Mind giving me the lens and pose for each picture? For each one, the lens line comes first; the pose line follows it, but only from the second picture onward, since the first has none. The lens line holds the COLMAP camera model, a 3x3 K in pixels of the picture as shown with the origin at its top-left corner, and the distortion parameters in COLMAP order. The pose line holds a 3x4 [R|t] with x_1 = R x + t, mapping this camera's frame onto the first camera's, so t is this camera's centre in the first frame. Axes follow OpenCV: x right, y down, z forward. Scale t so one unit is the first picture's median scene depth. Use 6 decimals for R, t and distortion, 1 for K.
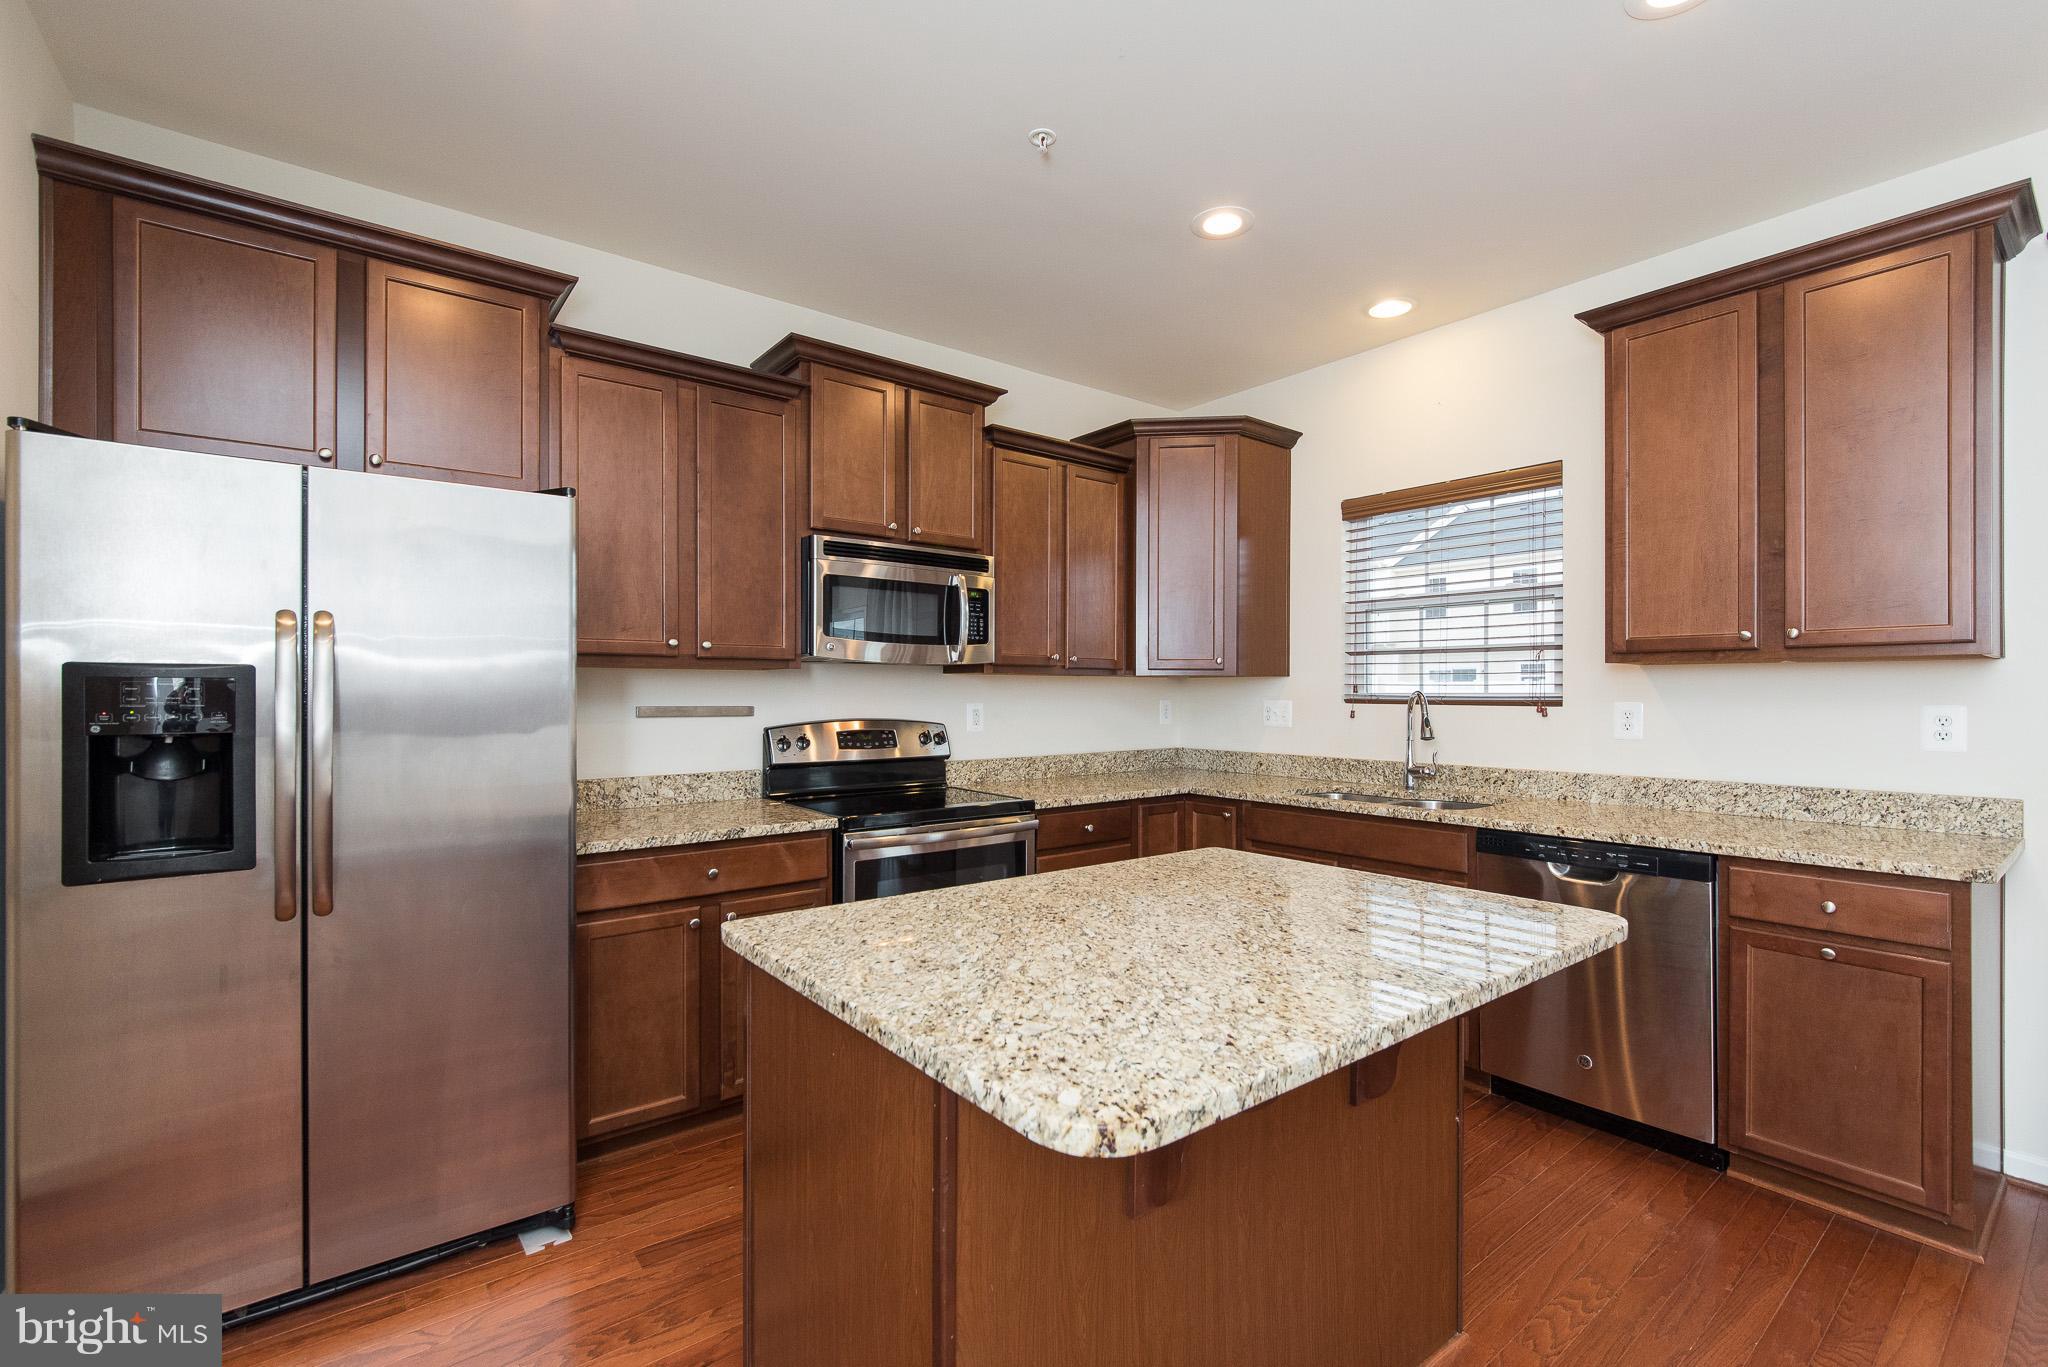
lens RADIAL K [[893.9, 0, 1004.6], [0, 893.9, 696.5], [0, 0, 1]] dist [-0.001893, -0.000211]
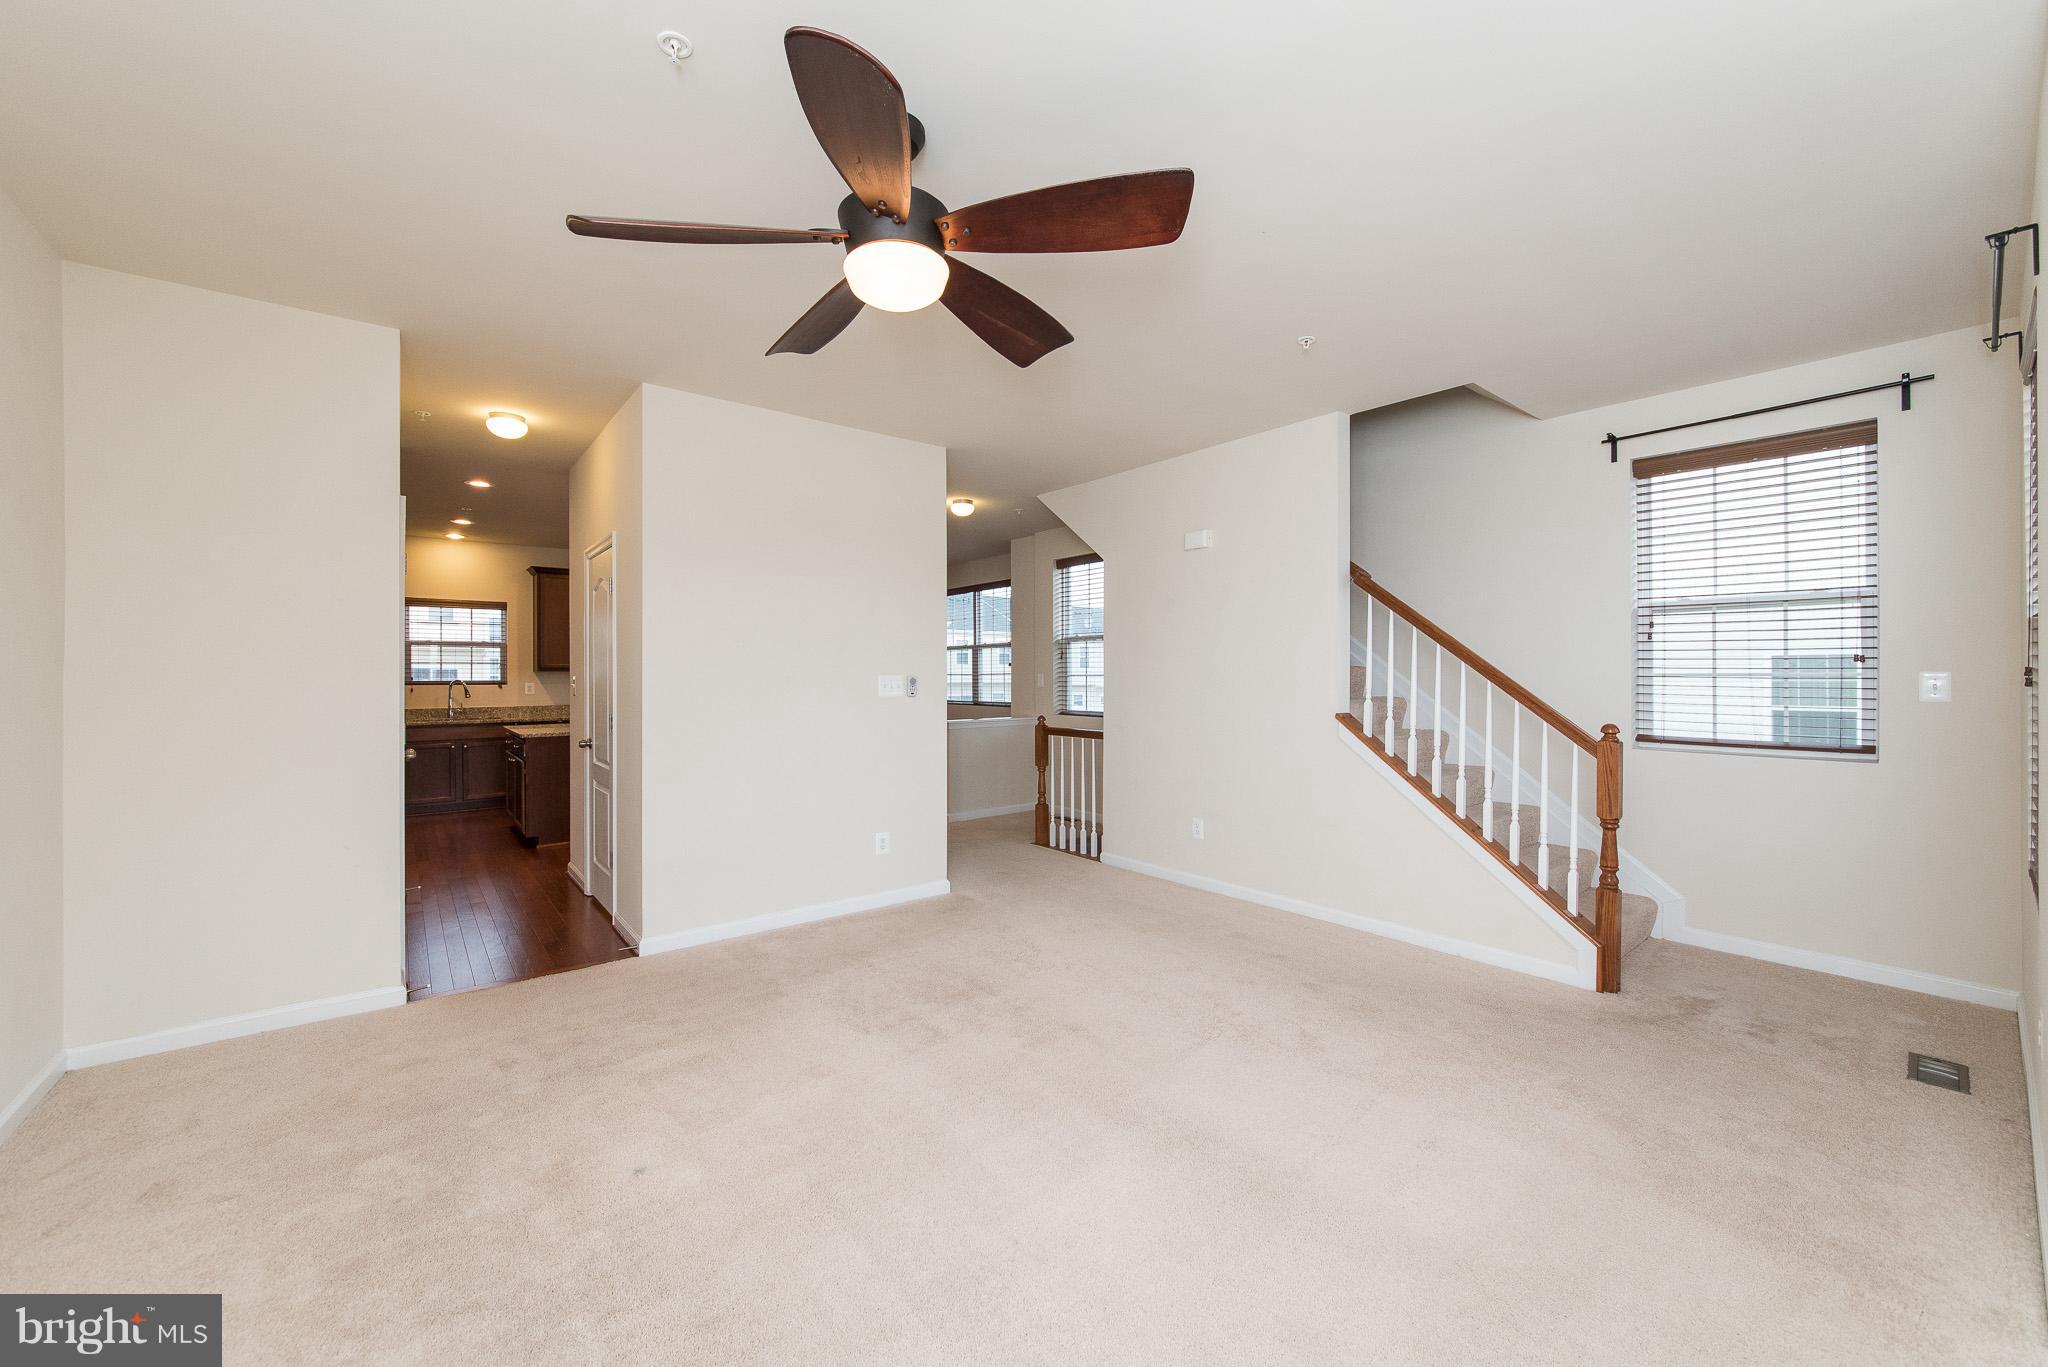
lens RADIAL K [[811.8, 0, 1024.0], [0, 811.8, 683.5], [0, 0, 1]] dist [0.000000, -0.000068]
pose [[-0.012293, -0.001967, 0.999922, -2.184024], [-0.002036, 0.999996, 0.001942, -0.003711], [-0.999922, -0.002012, -0.012297, -0.726572]]
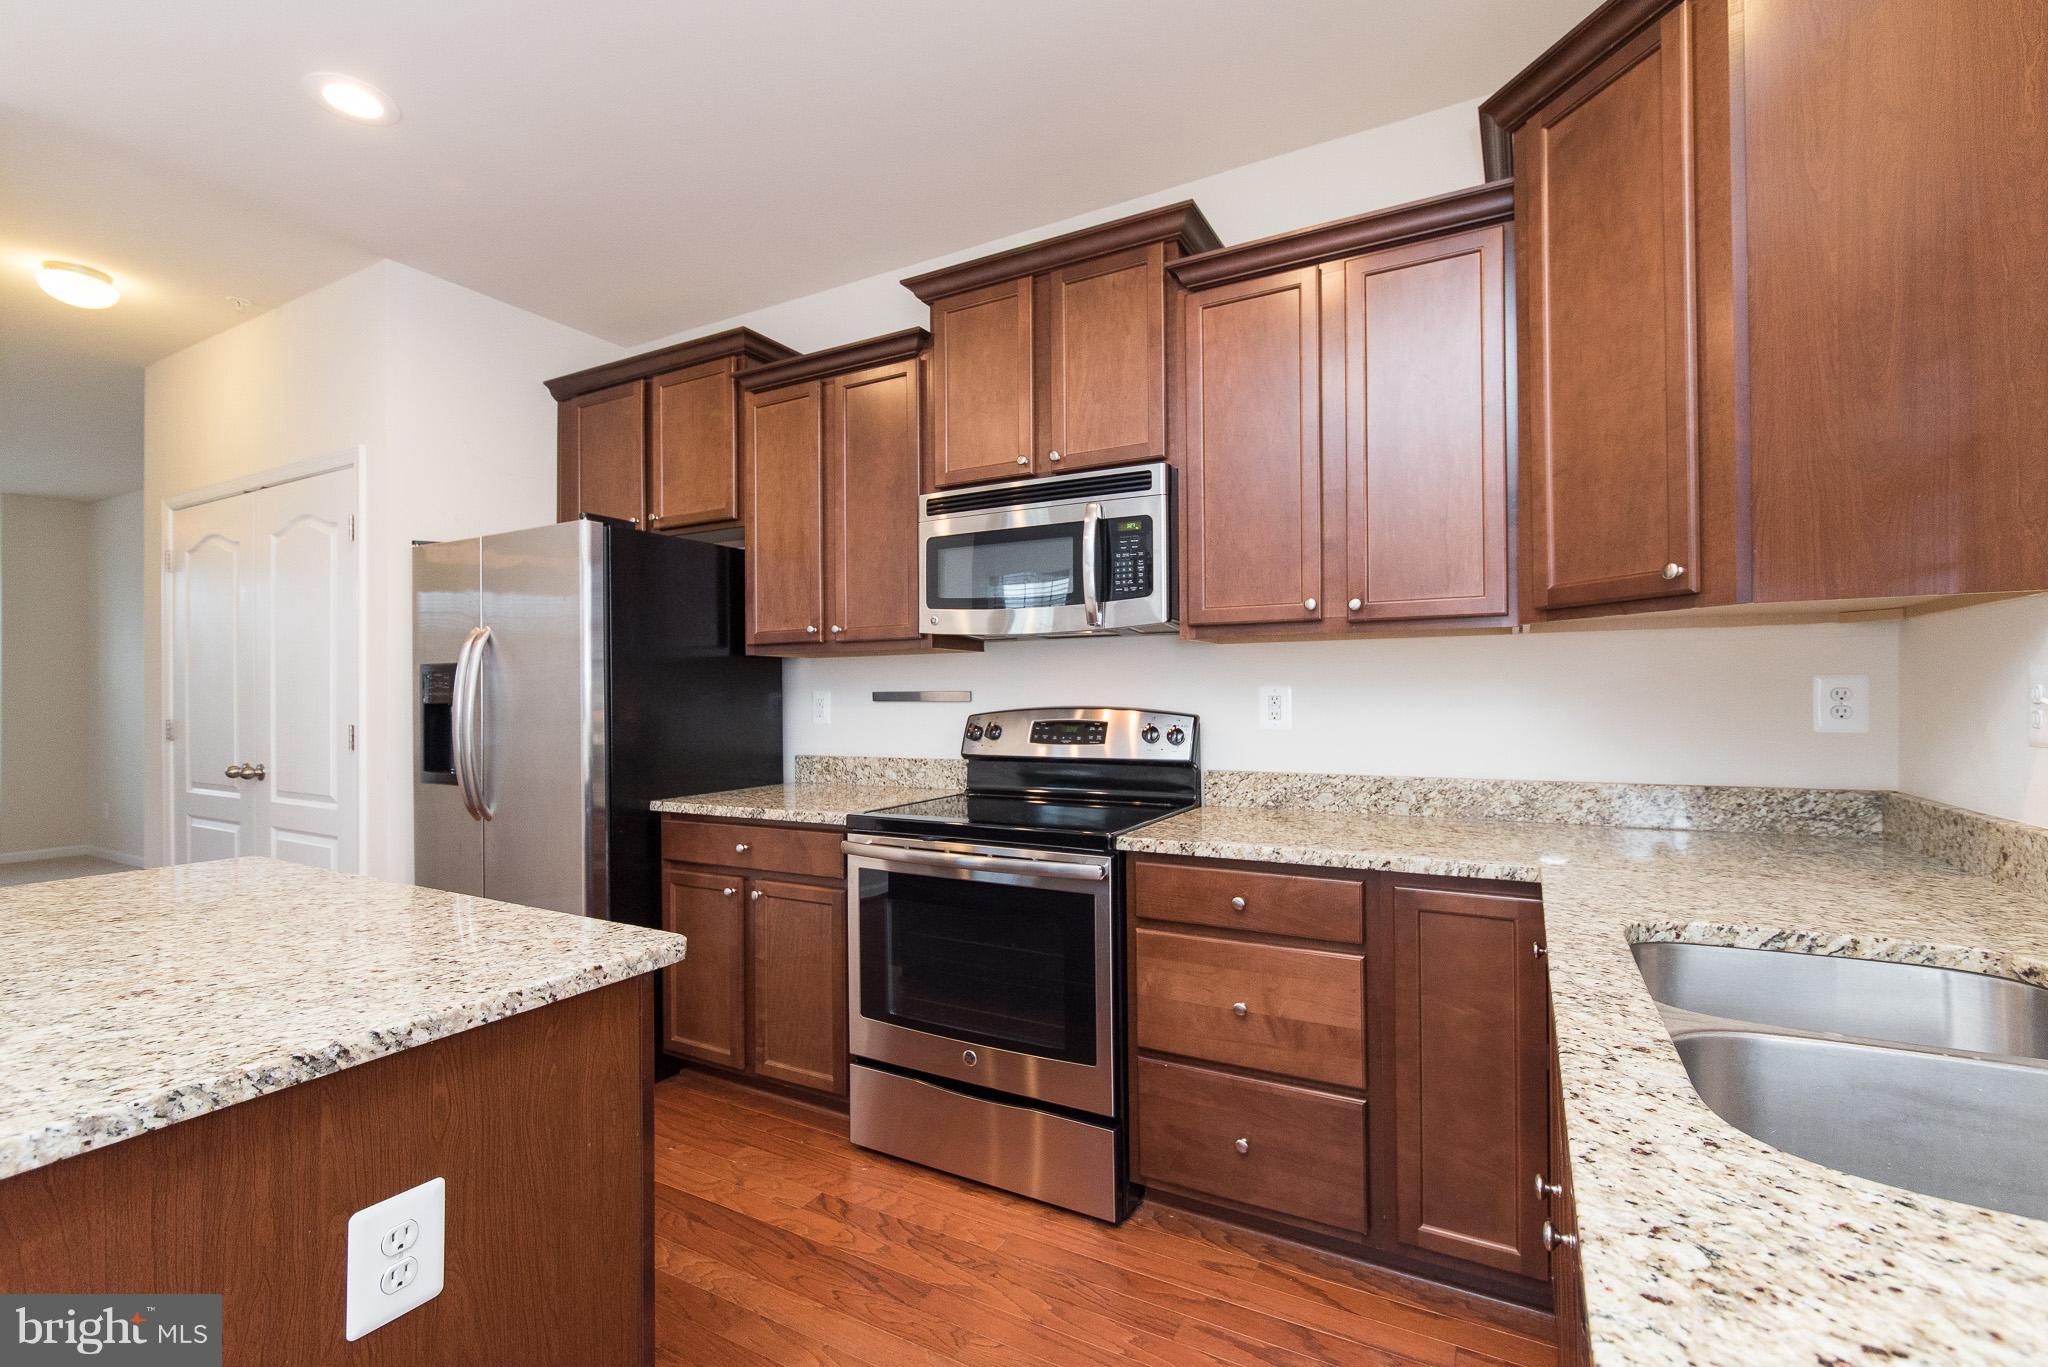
lens RADIAL K [[896.7, 0, 1032.2], [0, 896.7, 697.5], [0, 0, 1]] dist [0.003097, -0.000154]
pose [[0.399597, -0.002144, -0.916689, 0.628632], [0.004210, 0.999991, -0.000503, 0.019526], [0.916681, -0.003658, 0.399602, 0.725763]]
